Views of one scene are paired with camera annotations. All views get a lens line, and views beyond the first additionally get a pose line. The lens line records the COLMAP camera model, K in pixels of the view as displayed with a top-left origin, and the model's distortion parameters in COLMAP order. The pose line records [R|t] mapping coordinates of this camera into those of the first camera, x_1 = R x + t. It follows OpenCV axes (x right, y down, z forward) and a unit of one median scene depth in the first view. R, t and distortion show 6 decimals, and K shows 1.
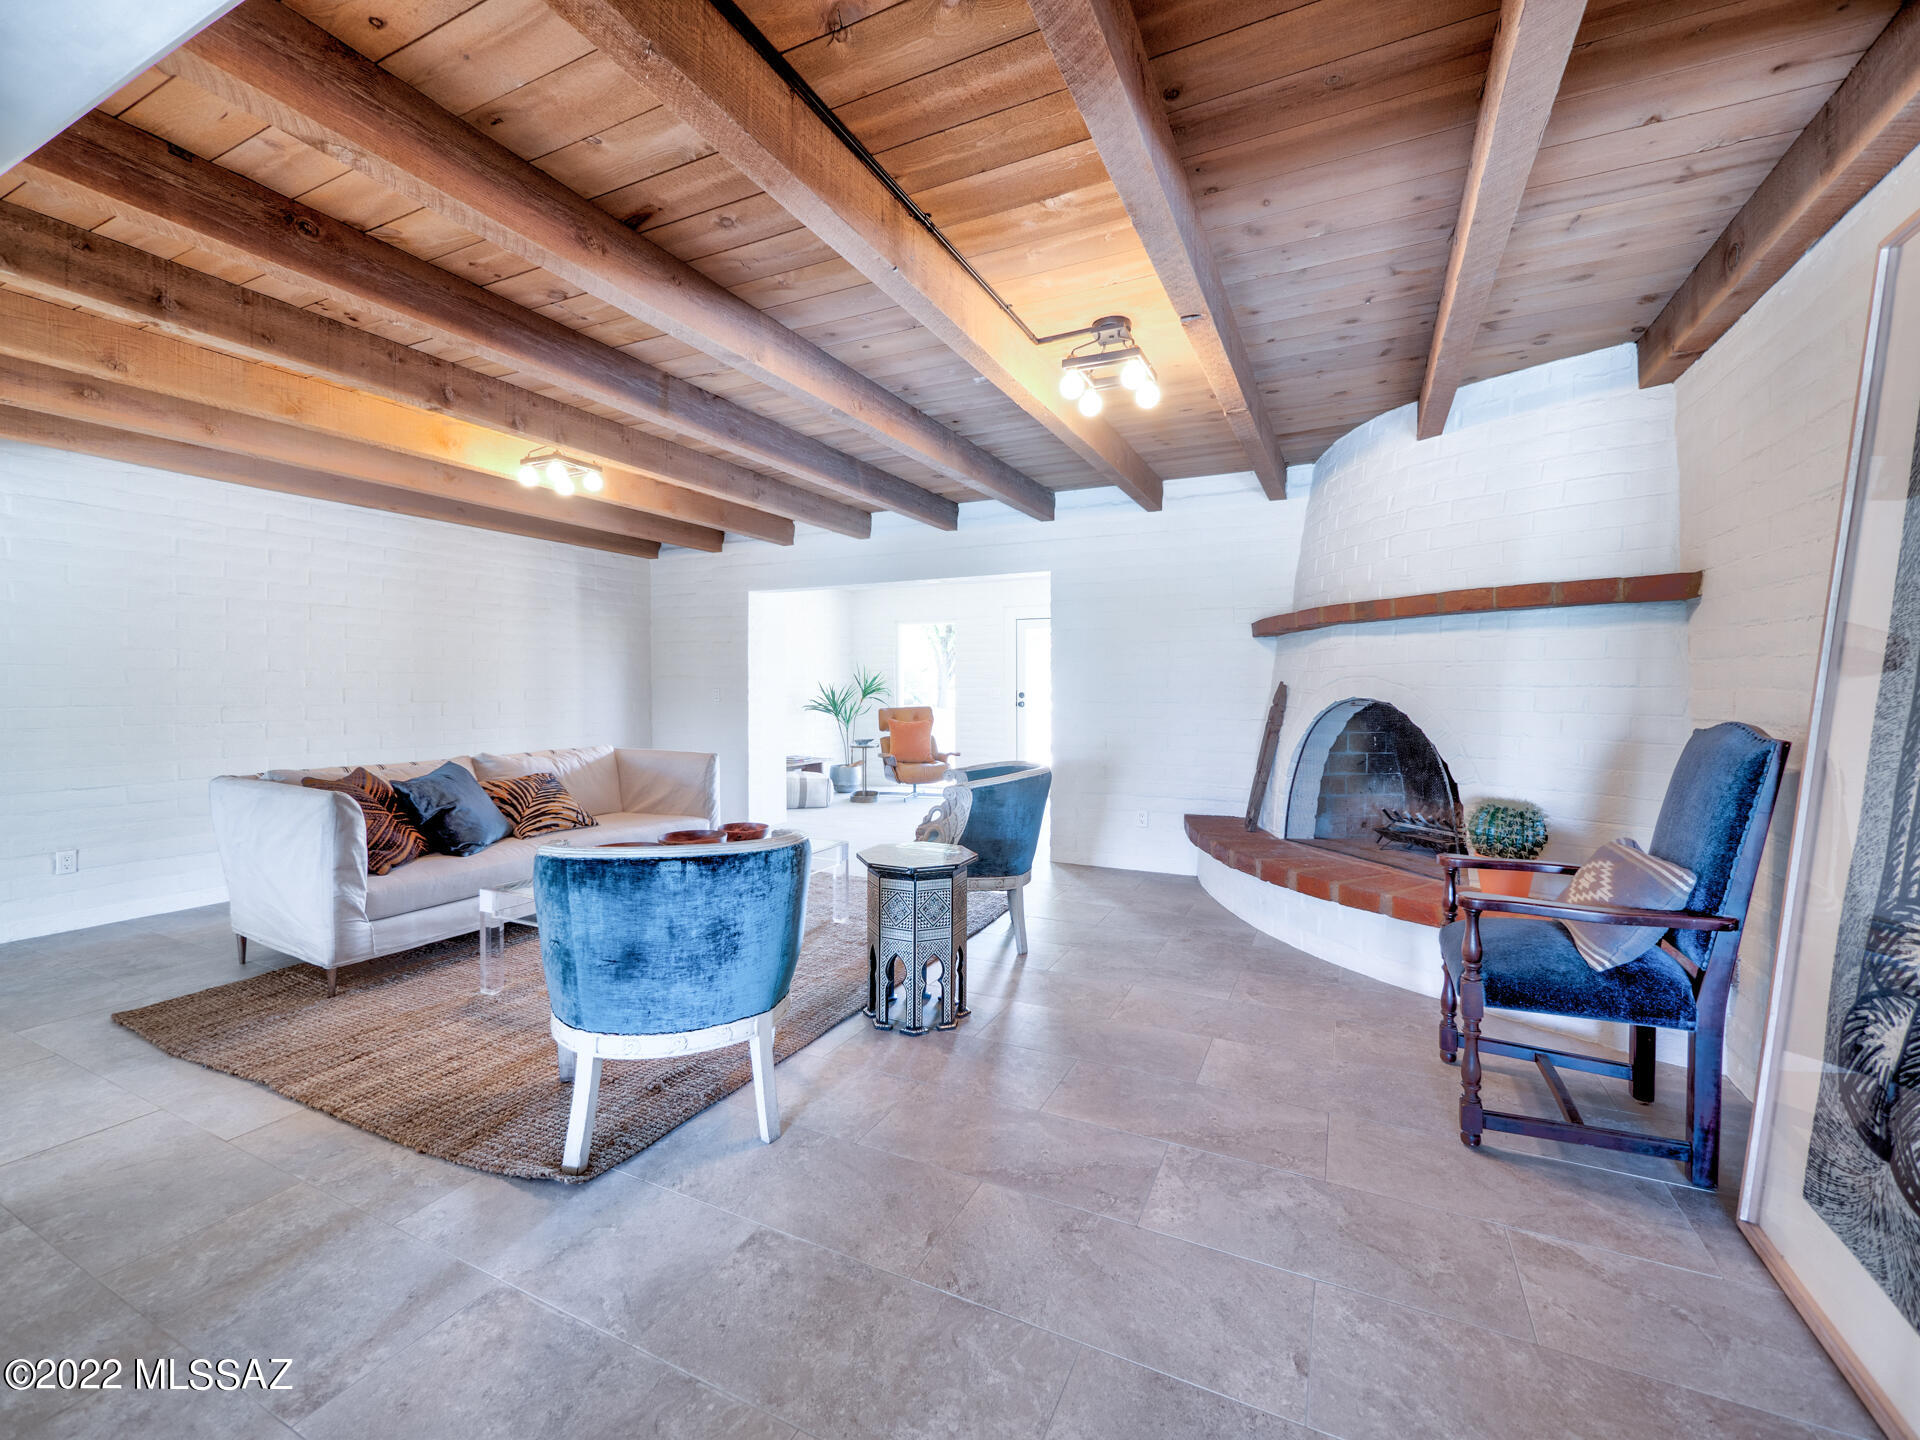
lens RADIAL K [[804.7, 0, 953.8], [0, 804.7, 719.2], [0, 0, 1]] dist [-0.009679, -0.000514]
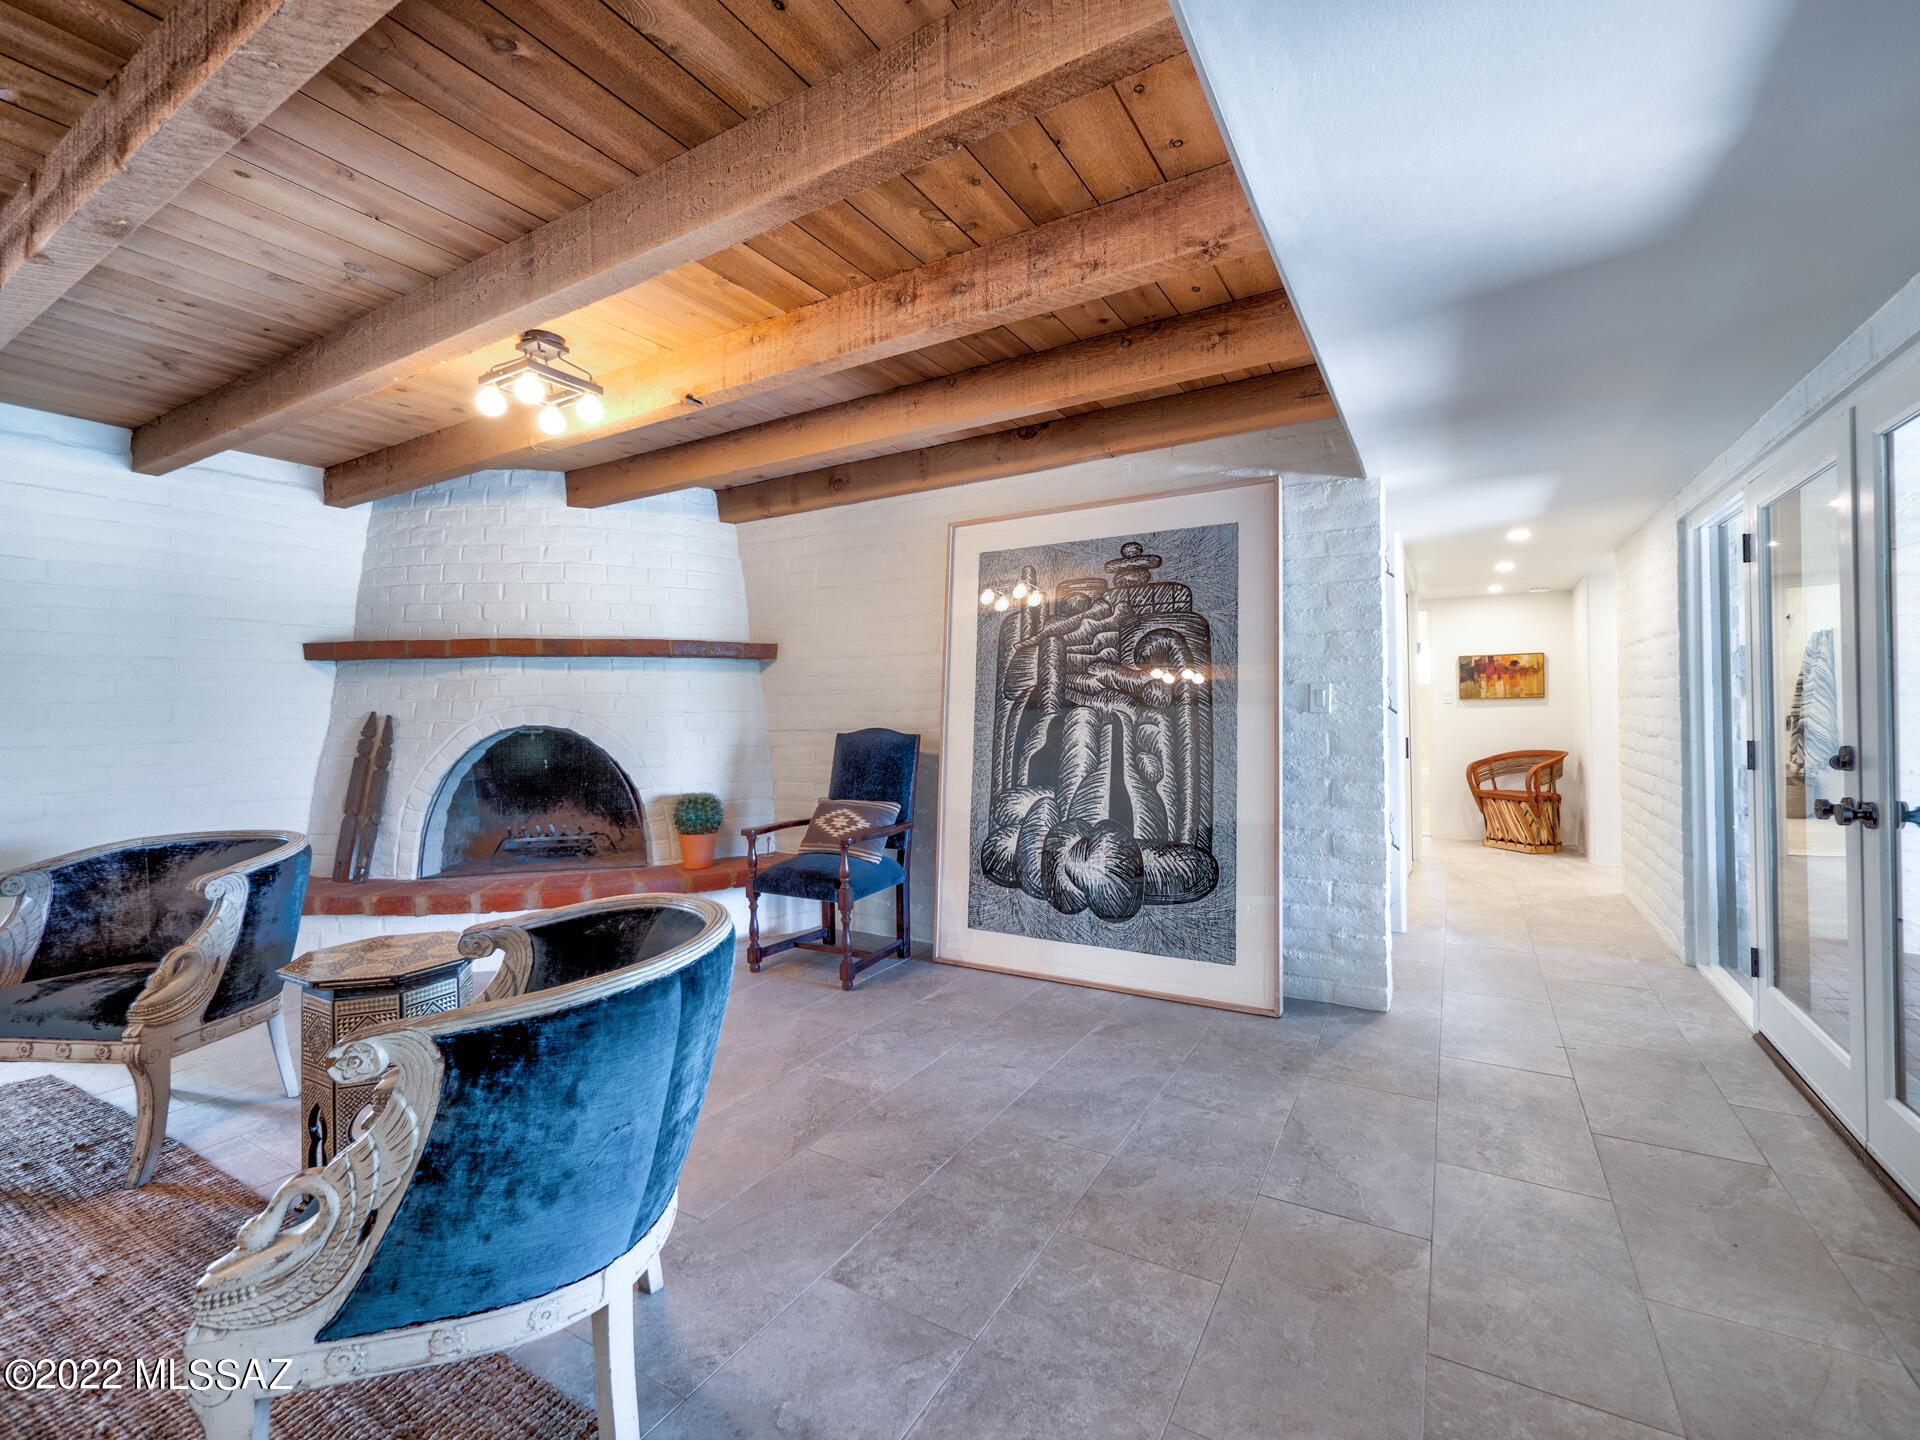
lens RADIAL K [[804.7, 0, 949.0], [0, 804.7, 711.2], [0, 0, 1]] dist [-0.009679, -0.000514]
pose [[0.104083, -0.006938, 0.994544, -0.712752], [0.055646, 0.998450, 0.001142, -0.021560], [-0.993011, 0.055224, 0.104308, 0.433023]]
